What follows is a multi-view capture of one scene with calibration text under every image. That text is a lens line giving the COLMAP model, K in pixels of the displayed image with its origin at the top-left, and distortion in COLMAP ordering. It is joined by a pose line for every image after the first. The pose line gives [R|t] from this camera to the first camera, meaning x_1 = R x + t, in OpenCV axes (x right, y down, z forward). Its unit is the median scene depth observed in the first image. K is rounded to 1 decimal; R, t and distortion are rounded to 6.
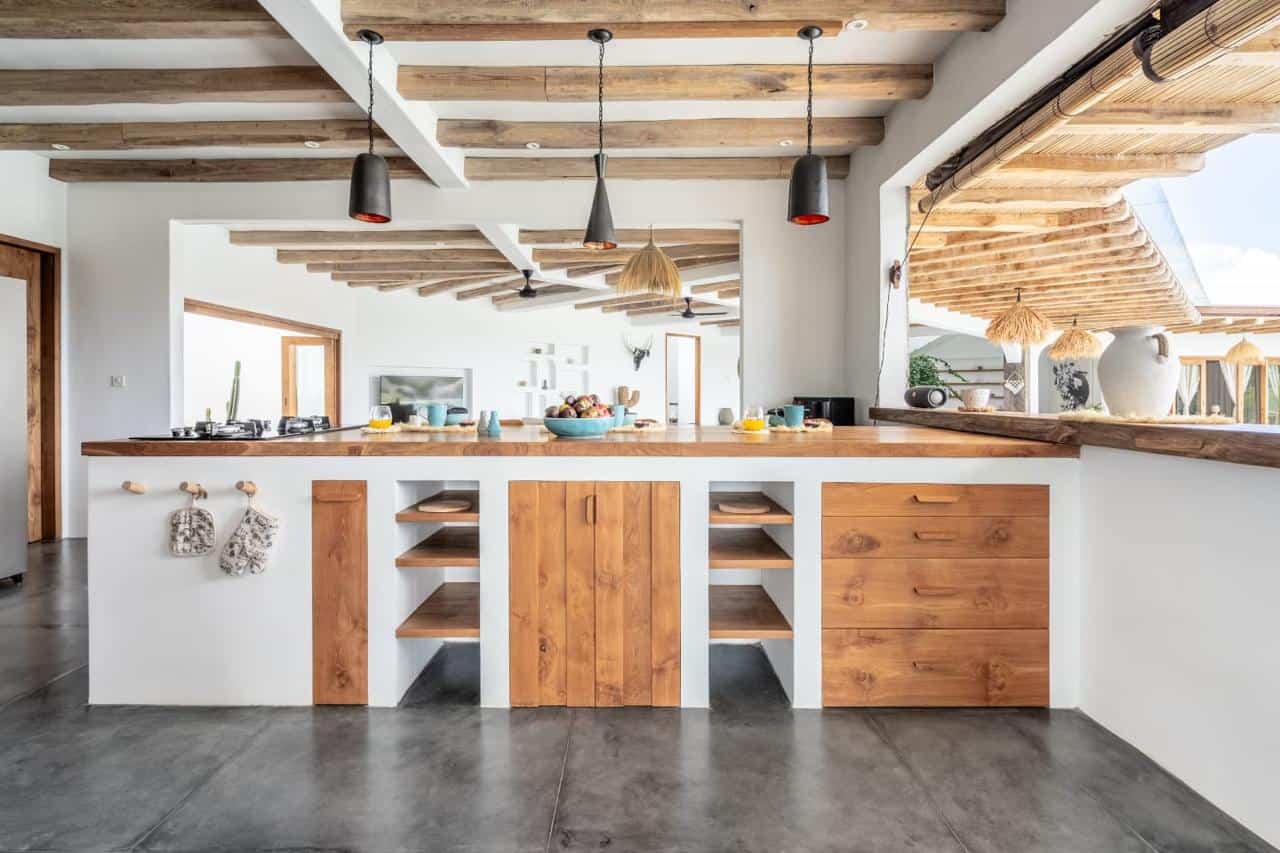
lens RADIAL K [[605.3, 0, 627.9], [0, 605.3, 398.9], [0, 0, 1]] dist [-0.007843, 0.002714]
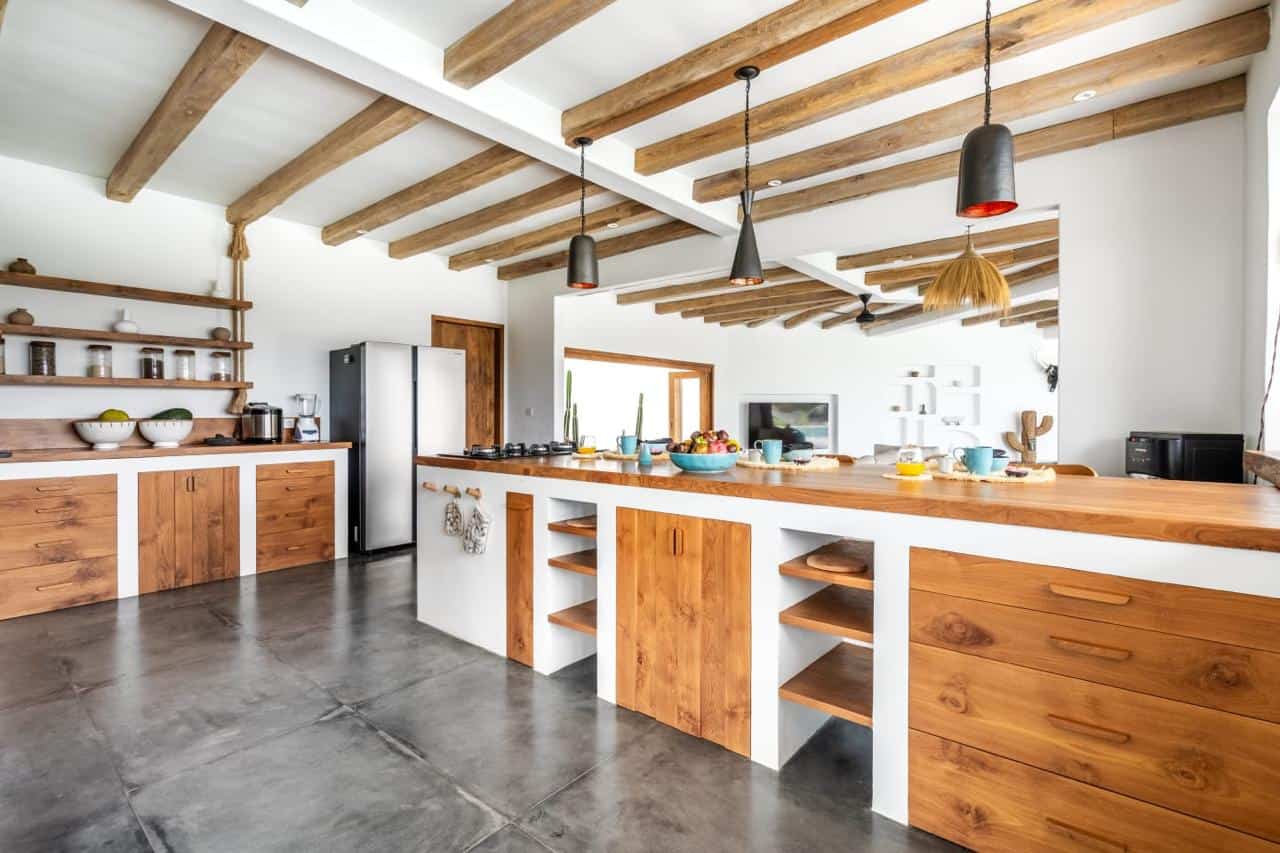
lens RADIAL K [[582.4, 0, 652.7], [0, 582.4, 420.9], [0, 0, 1]] dist [-0.003435, 0.000761]
pose [[0.780839, 0.007459, -0.624688, 0.442265], [-0.007236, 0.999970, 0.002895, -0.024075], [0.624691, 0.002260, 0.780869, 0.147170]]
